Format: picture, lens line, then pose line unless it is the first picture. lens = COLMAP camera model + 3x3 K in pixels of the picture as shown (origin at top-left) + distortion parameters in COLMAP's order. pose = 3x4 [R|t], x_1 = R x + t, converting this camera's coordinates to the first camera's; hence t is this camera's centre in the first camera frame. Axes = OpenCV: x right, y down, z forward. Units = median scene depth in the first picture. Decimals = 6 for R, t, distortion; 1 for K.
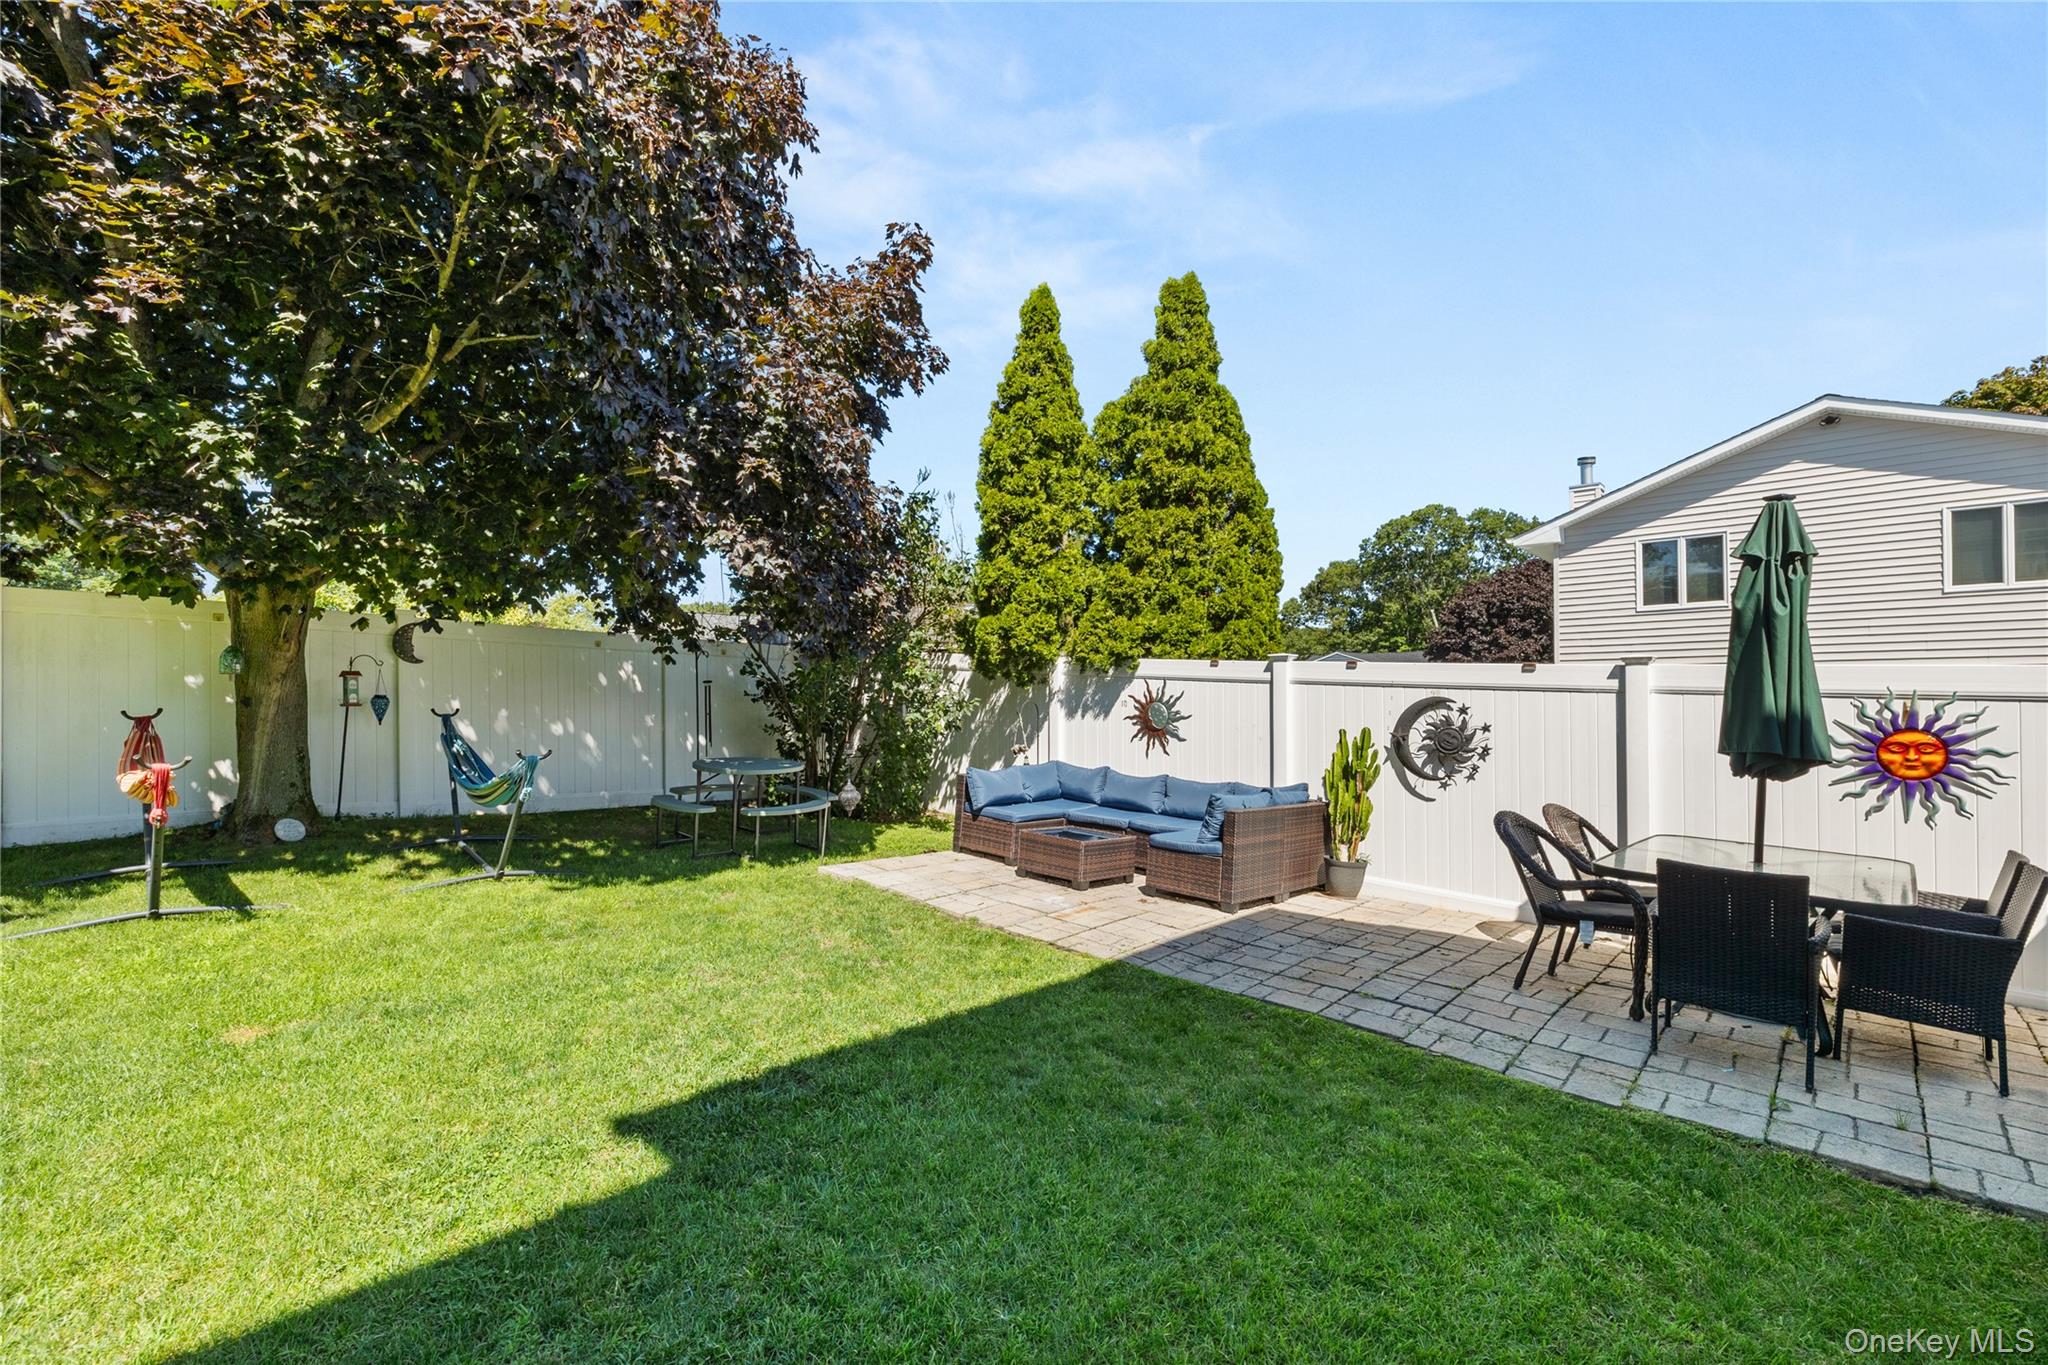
lens RADIAL K [[868.2, 0, 1017.5], [0, 868.2, 669.9], [0, 0, 1]] dist [0.000382, -0.000052]
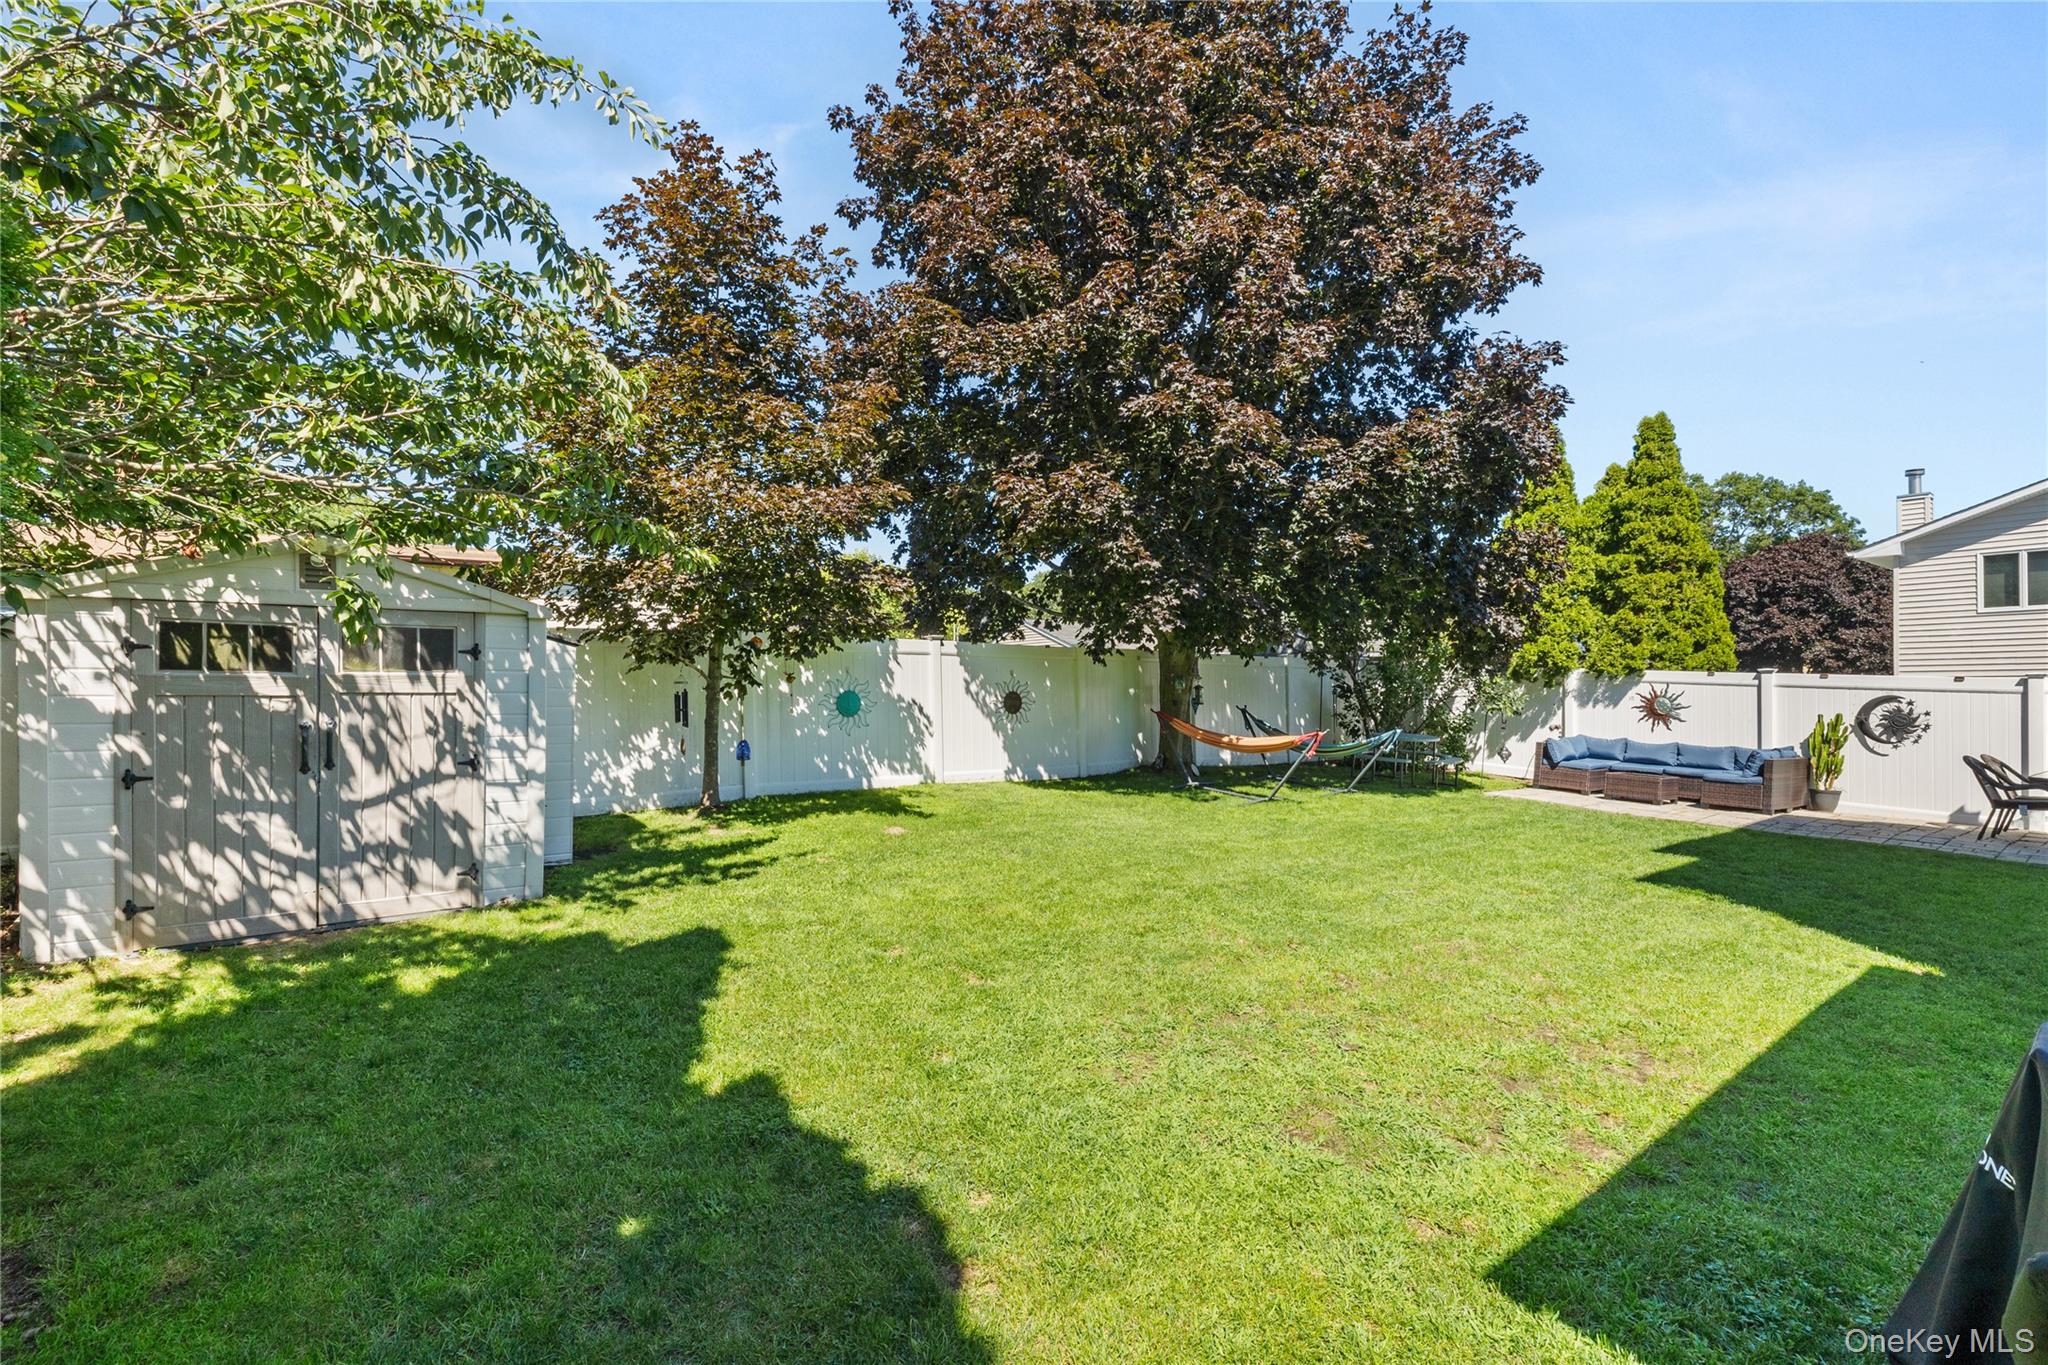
lens RADIAL K [[898.2, 0, 1001.5], [0, 898.2, 671.7], [0, 0, 1]] dist [0.001368, 0.000580]
pose [[0.985852, -0.012309, -0.167166, -0.739291], [0.016081, 0.999645, 0.021230, -0.063547], [0.166845, -0.023617, 0.985700, -0.814102]]
